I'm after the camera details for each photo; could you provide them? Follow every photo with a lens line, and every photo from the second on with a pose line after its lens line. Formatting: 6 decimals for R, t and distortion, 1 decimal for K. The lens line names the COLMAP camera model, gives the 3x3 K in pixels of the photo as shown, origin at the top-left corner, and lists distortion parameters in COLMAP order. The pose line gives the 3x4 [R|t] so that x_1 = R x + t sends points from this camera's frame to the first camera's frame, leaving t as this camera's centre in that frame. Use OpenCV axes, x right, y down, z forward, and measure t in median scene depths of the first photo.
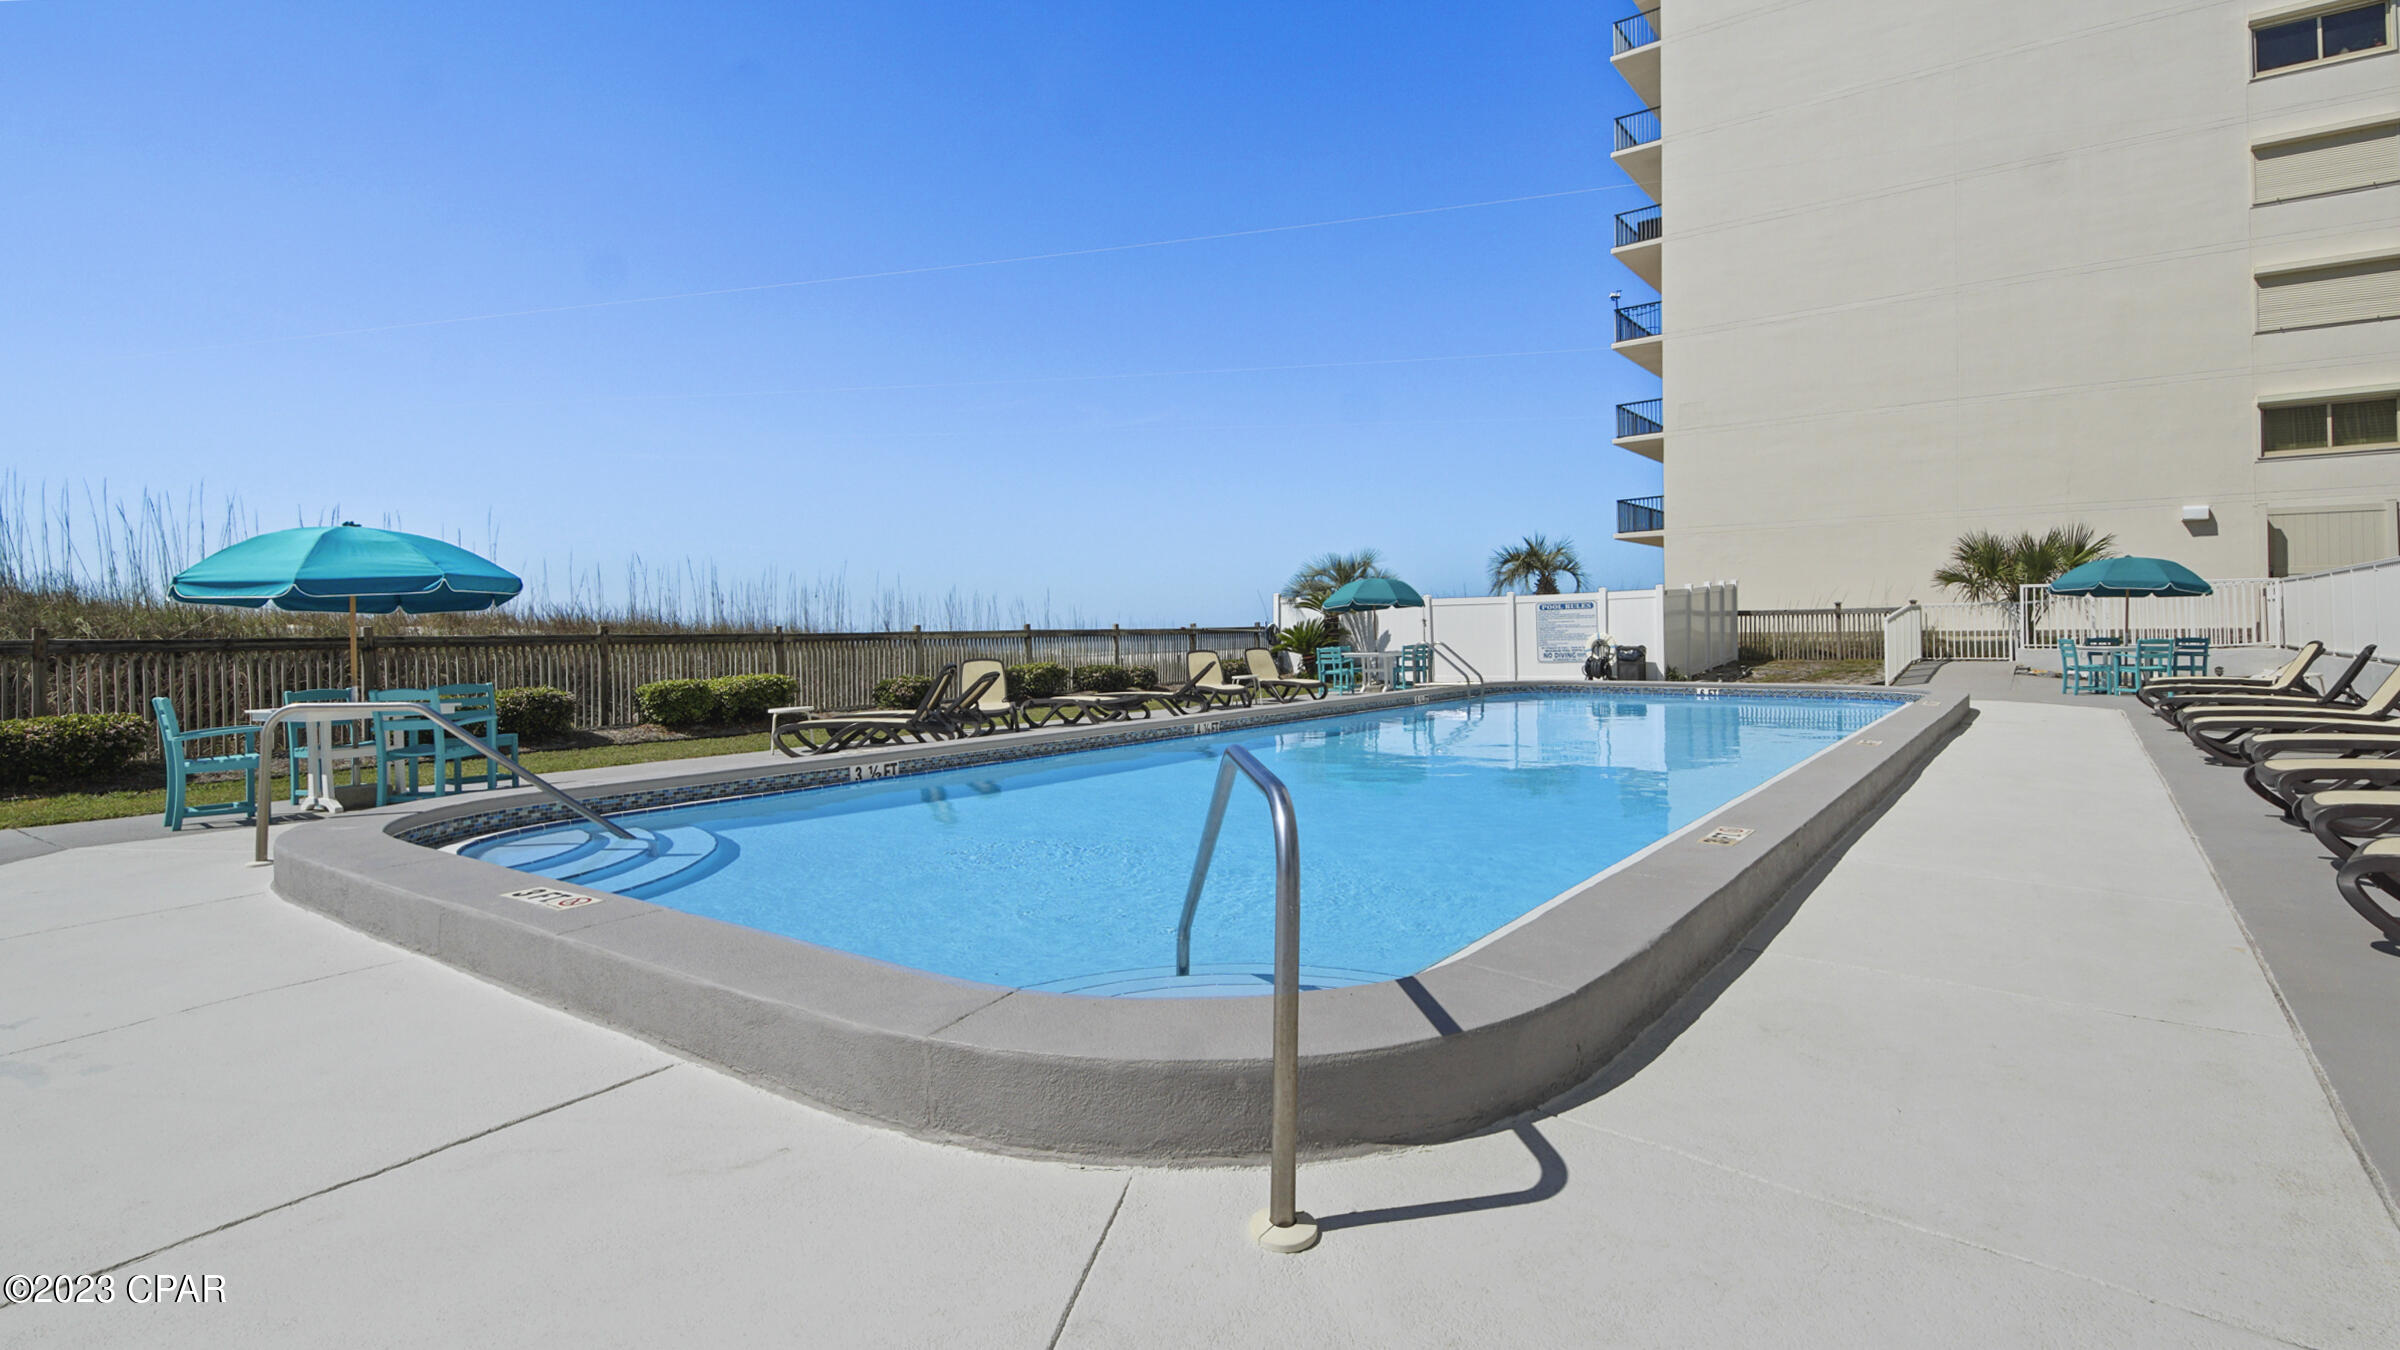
lens RADIAL K [[1080.4, 0, 1186.2], [0, 1080.4, 650.5], [0, 0, 1]] dist [0.032929, -0.018724]
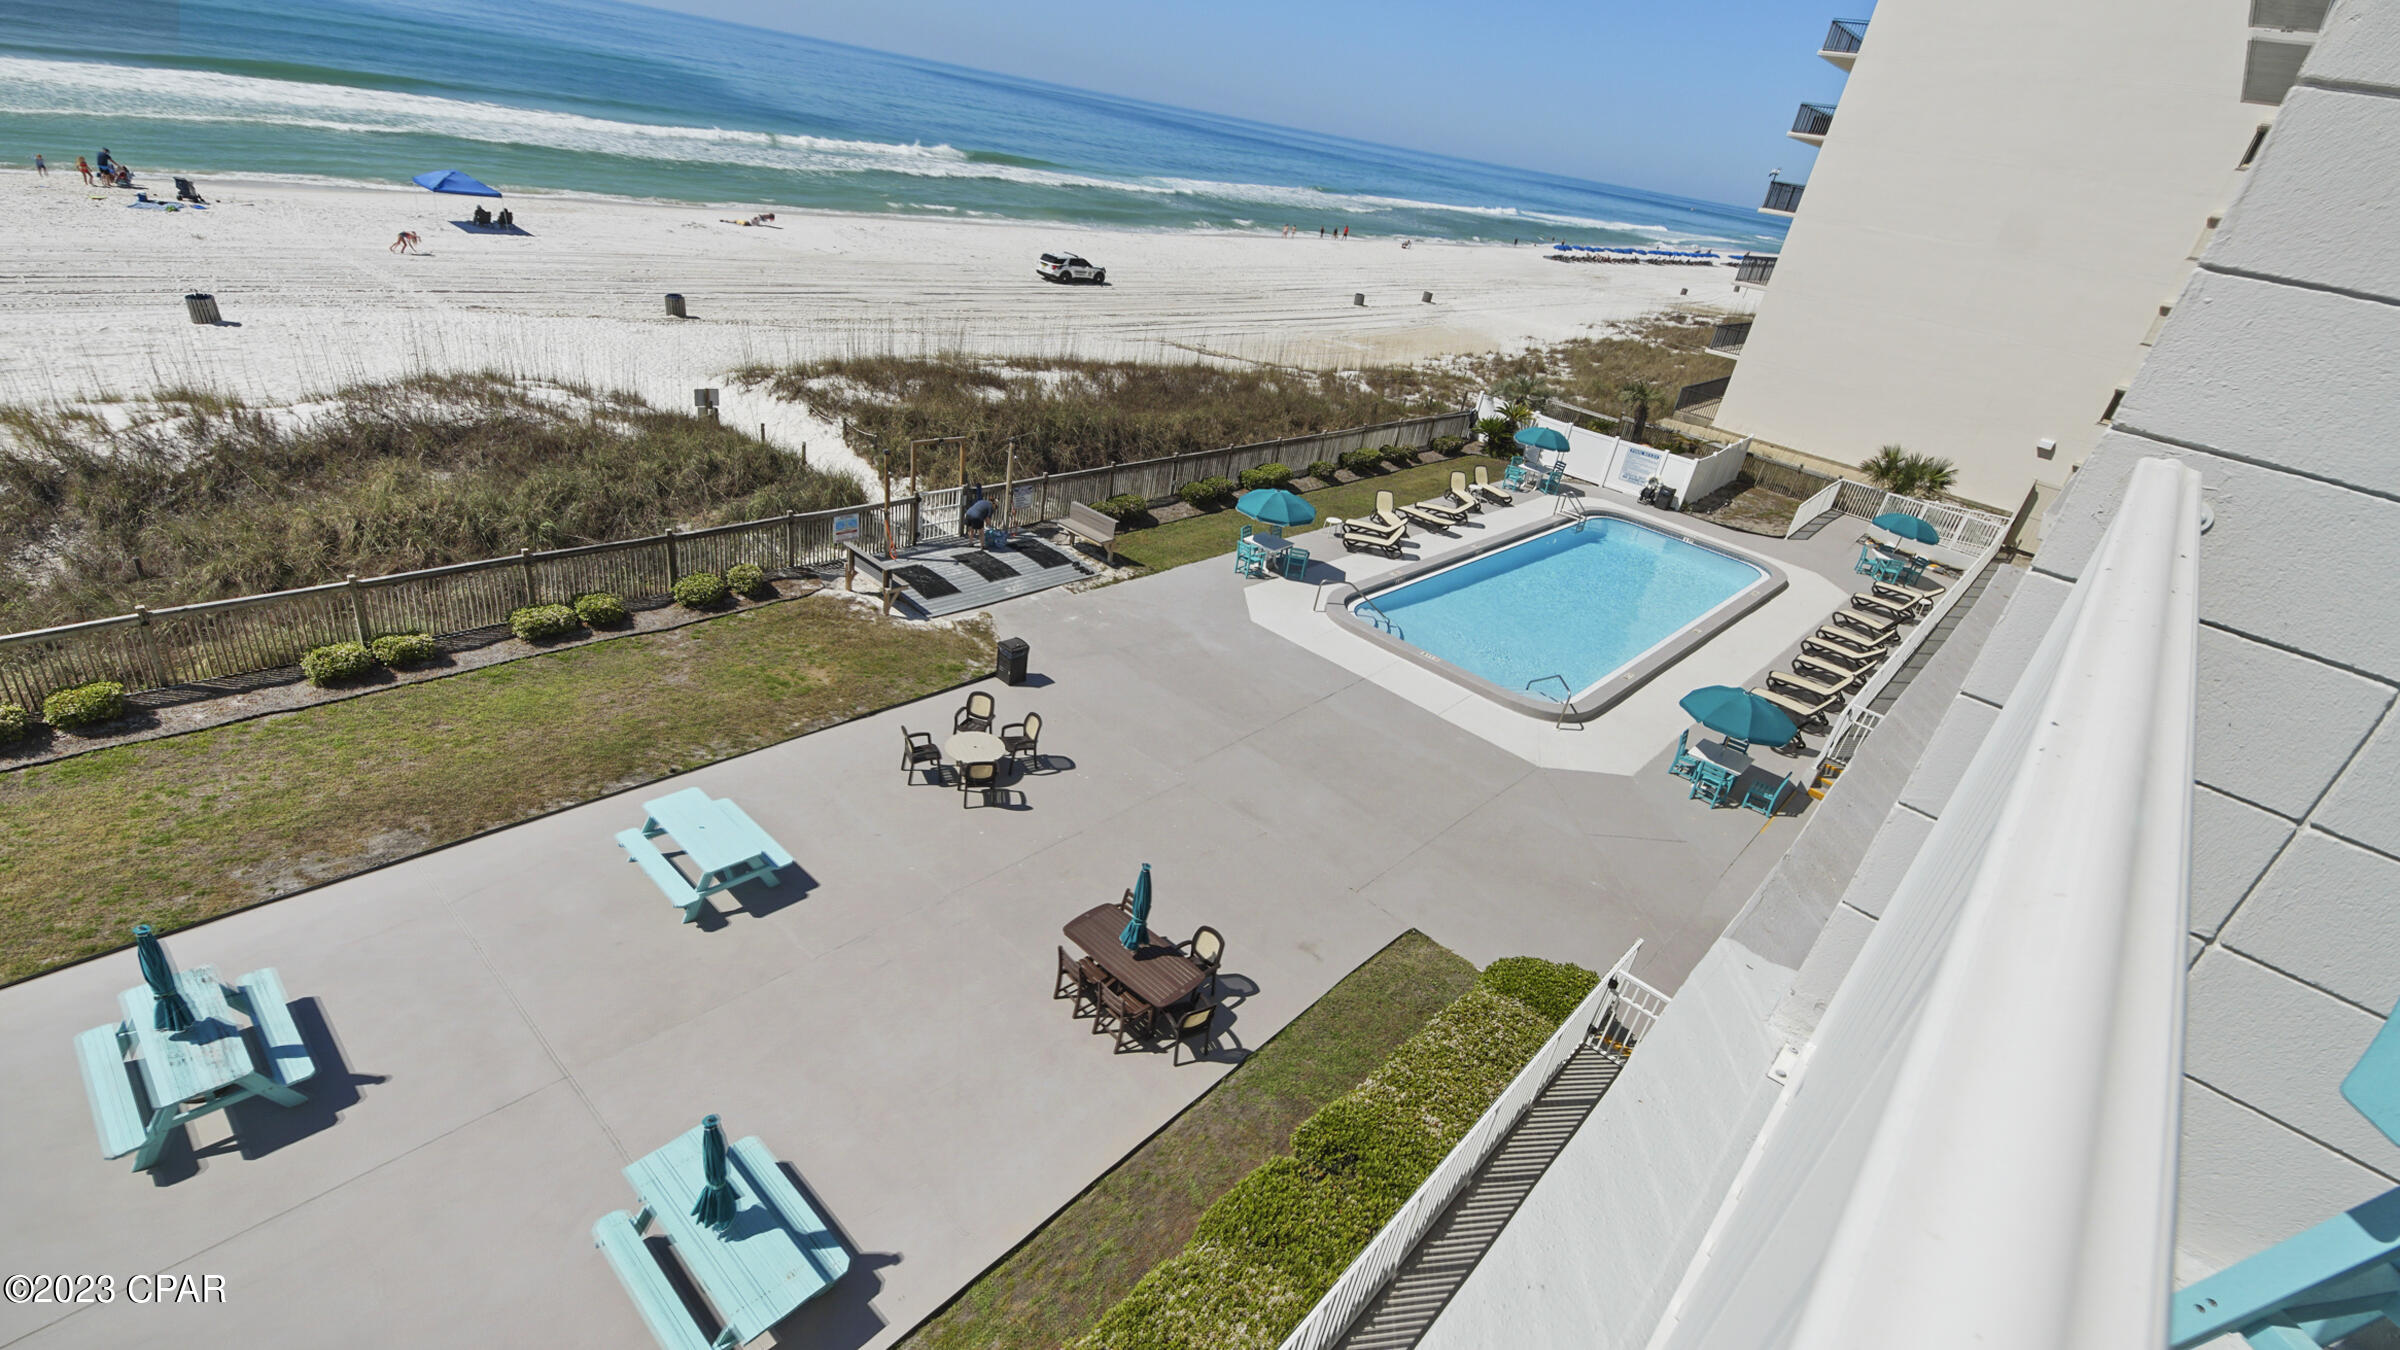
lens RADIAL K [[1078.2, 0, 1211.5], [0, 1078.2, 685.1], [0, 0, 1]] dist [0.042963, -0.025129]
pose [[0.982317, 0.181937, 0.044189, -0.372158], [-0.182196, 0.874581, 0.449346, -0.391277], [0.043105, -0.449451, 0.892264, -0.825996]]
